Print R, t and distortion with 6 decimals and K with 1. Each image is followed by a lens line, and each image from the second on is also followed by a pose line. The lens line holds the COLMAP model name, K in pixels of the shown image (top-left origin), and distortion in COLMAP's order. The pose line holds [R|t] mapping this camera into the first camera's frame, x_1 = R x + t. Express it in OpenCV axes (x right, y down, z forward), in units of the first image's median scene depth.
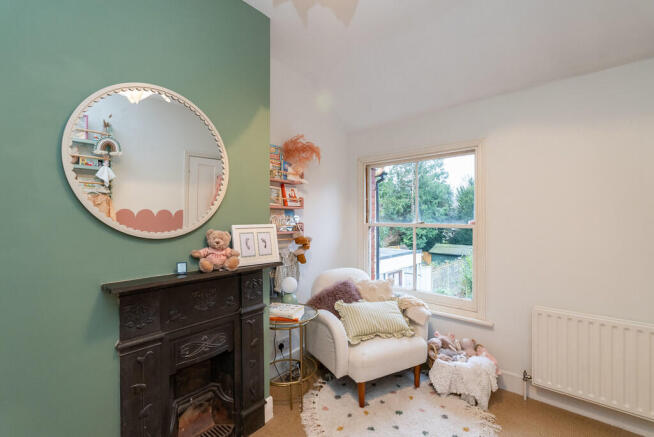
lens RADIAL K [[299.7, 0, 325.2], [0, 299.7, 221.7], [0, 0, 1]] dist [0.000668, -0.000016]
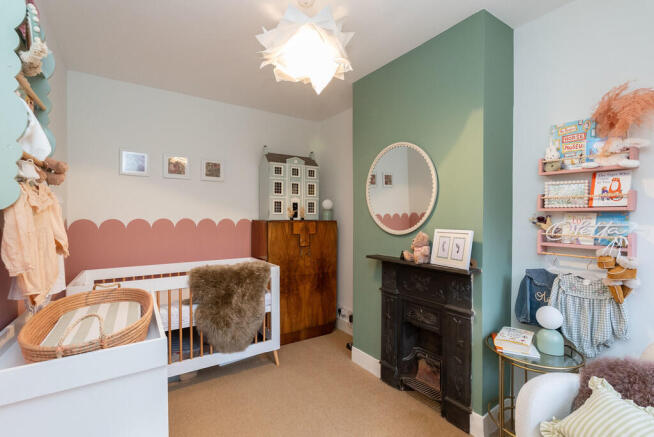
lens RADIAL K [[299.7, 0, 325.7], [0, 299.7, 216.1], [0, 0, 1]] dist [0.000668, -0.000016]
pose [[-0.267524, 0.005855, -0.963533, 0.930650], [-0.010536, 0.999904, 0.009001, -0.044670], [0.963494, 0.012560, -0.267437, 0.862487]]
